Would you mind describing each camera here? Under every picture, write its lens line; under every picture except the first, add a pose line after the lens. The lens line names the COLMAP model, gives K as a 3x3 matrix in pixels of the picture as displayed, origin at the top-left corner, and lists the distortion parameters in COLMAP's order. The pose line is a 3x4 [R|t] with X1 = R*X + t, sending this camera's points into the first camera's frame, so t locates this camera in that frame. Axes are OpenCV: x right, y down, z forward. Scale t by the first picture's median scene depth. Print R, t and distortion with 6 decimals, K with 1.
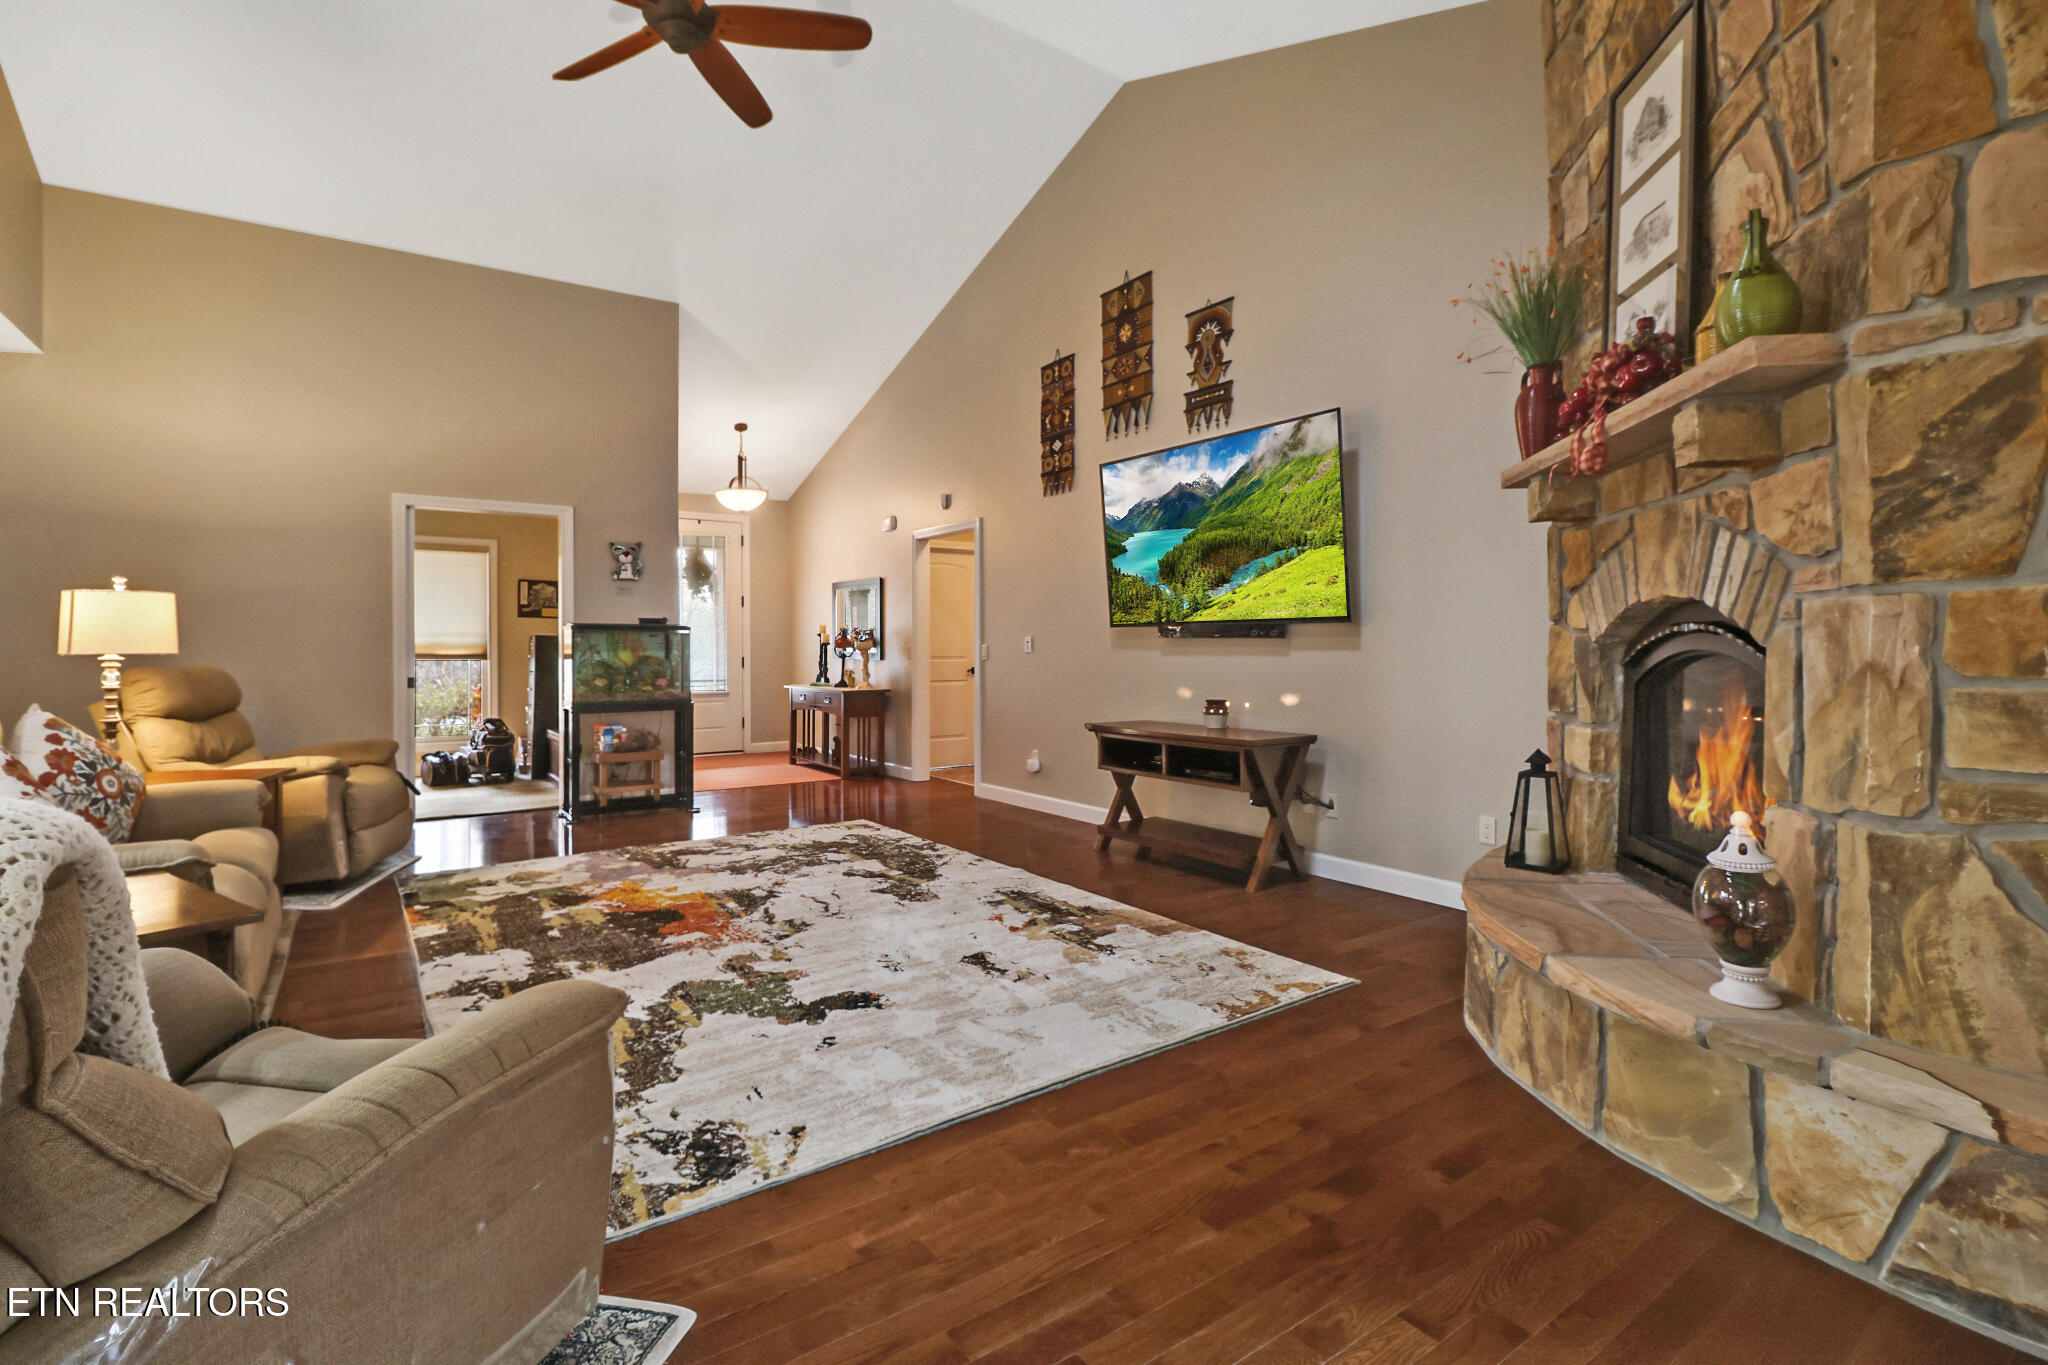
lens RADIAL K [[941.6, 0, 997.4], [0, 941.6, 656.4], [0, 0, 1]] dist [-0.000945, -0.000297]
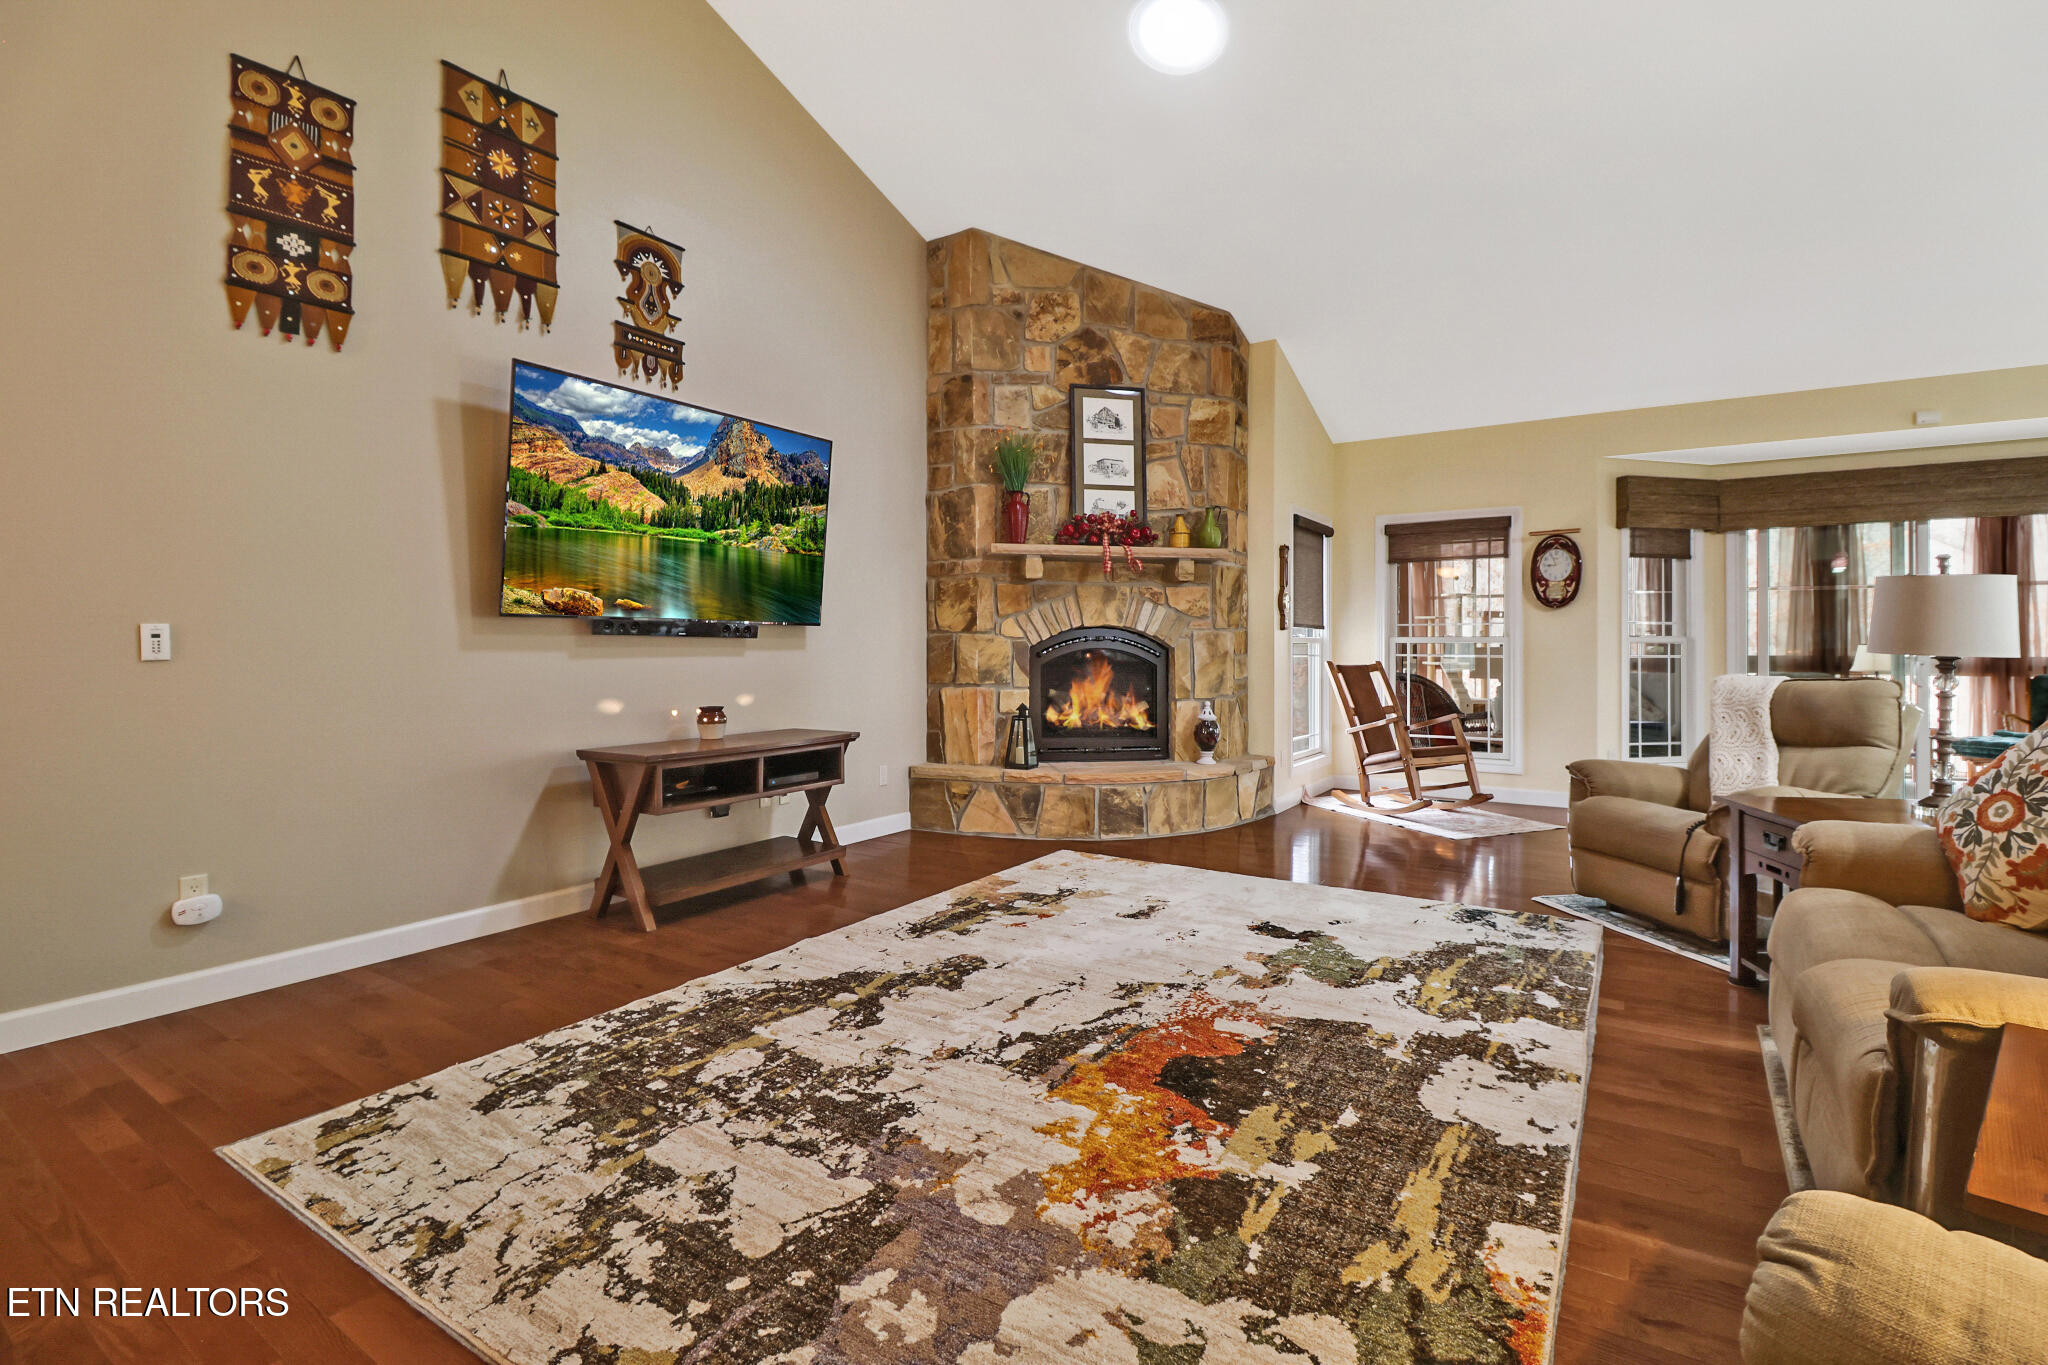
lens RADIAL K [[935.0, 0, 1055.8], [0, 935.0, 662.6], [0, 0, 1]] dist [-0.010085, -0.001449]
pose [[-0.396360, -0.013414, 0.917997, -0.776803], [0.010404, 0.999763, 0.019101, -0.009056], [-0.918036, 0.017122, -0.396126, 1.158493]]
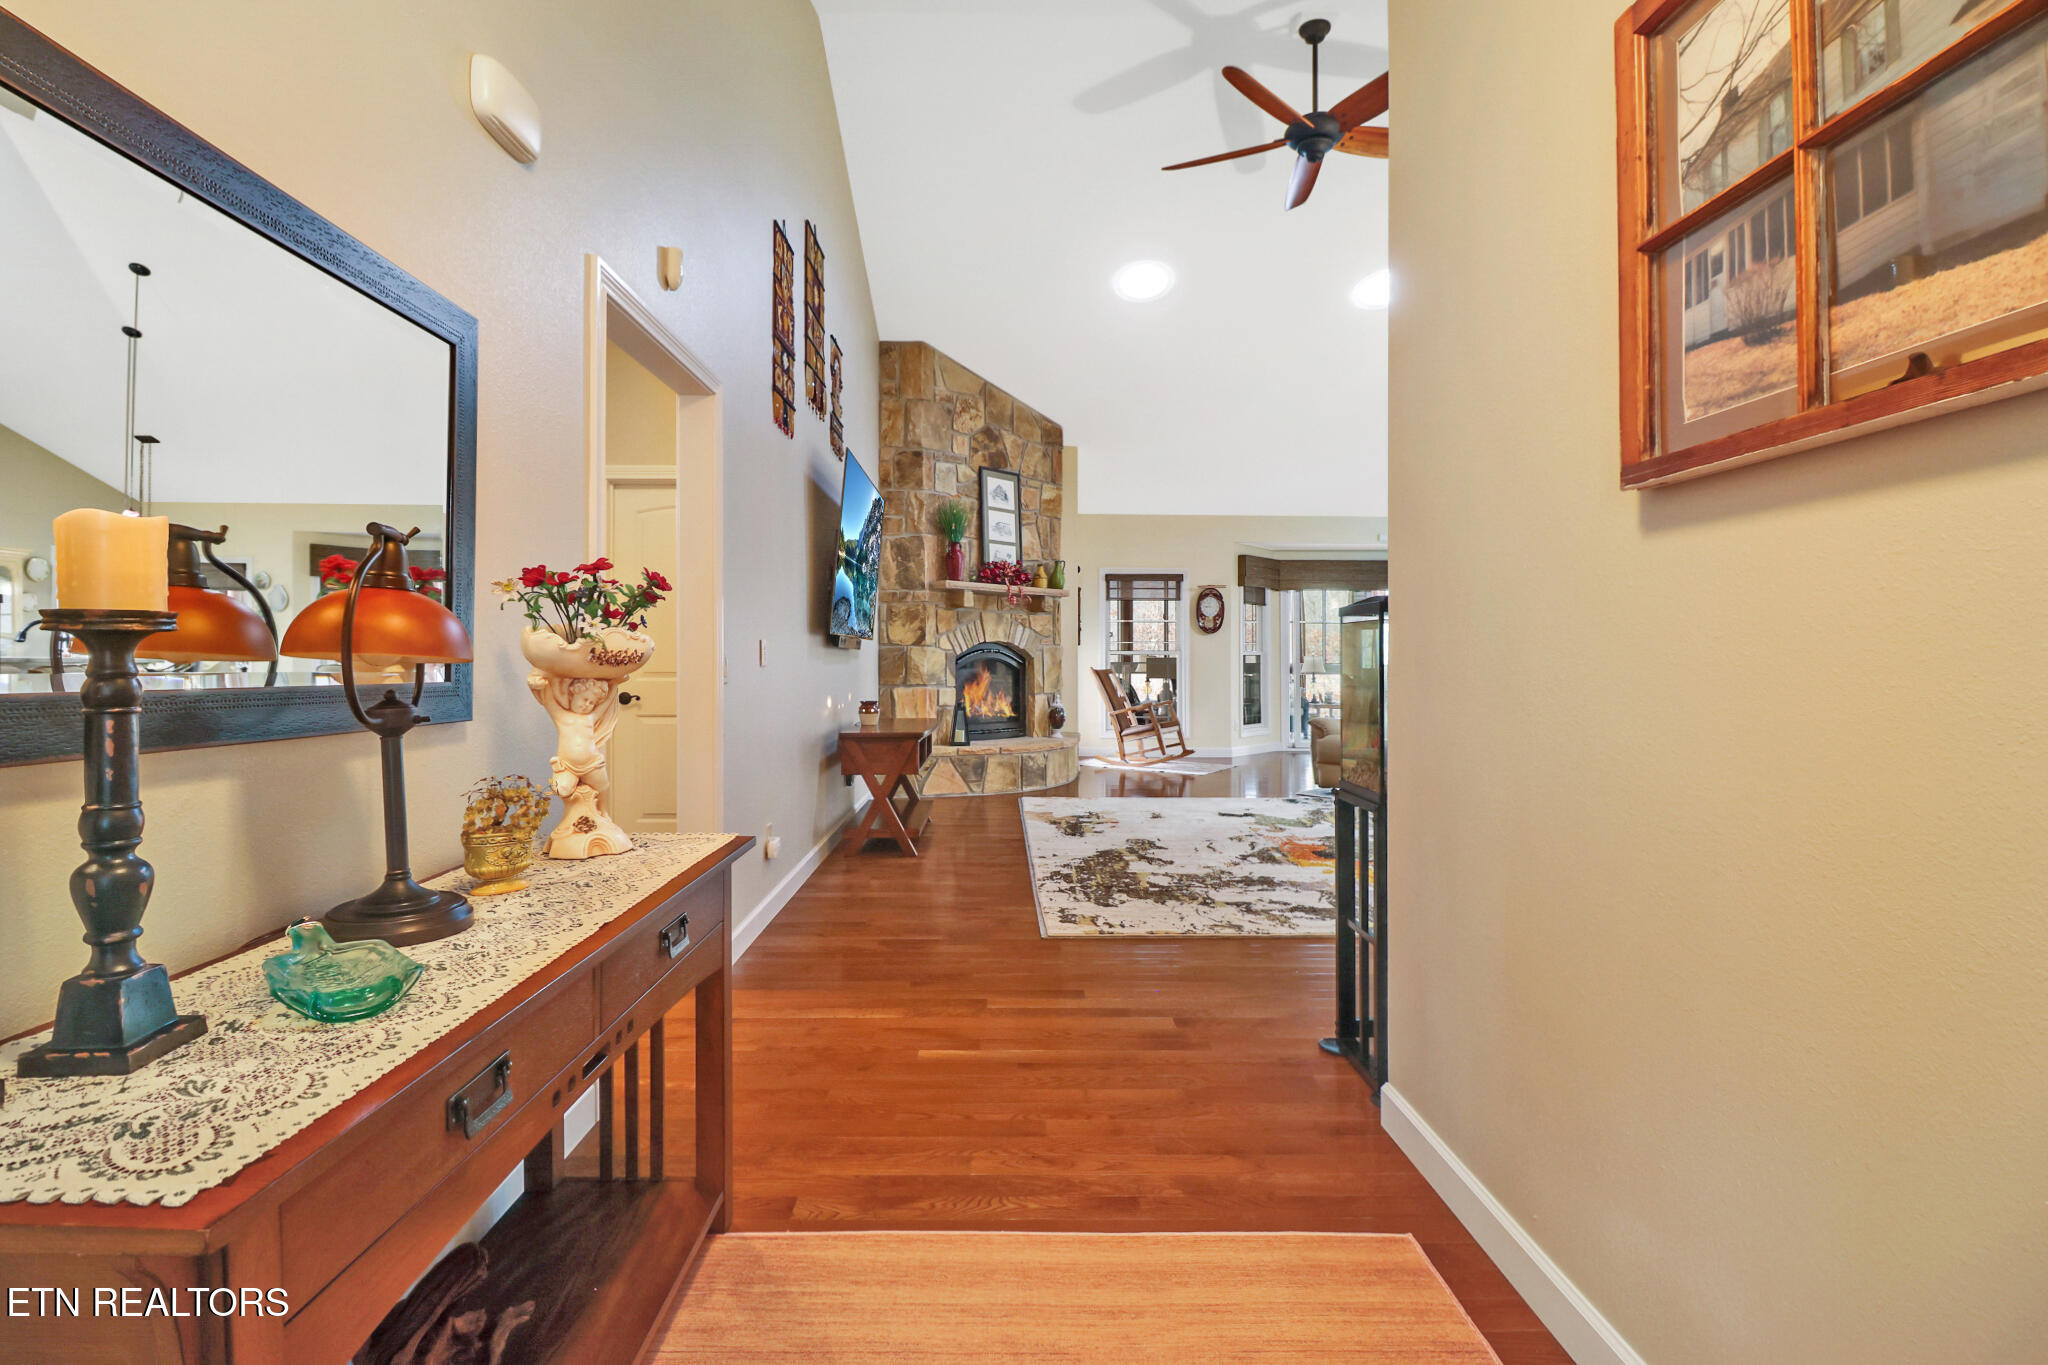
lens RADIAL K [[939.6, 0, 1017.3], [0, 939.6, 658.6], [0, 0, 1]] dist [-0.000970, -0.000071]
pose [[-0.840124, -0.000657, 0.542393, -0.626351], [0.004644, 0.999954, 0.008405, -0.017011], [-0.542374, 0.009580, -0.840083, 2.089808]]
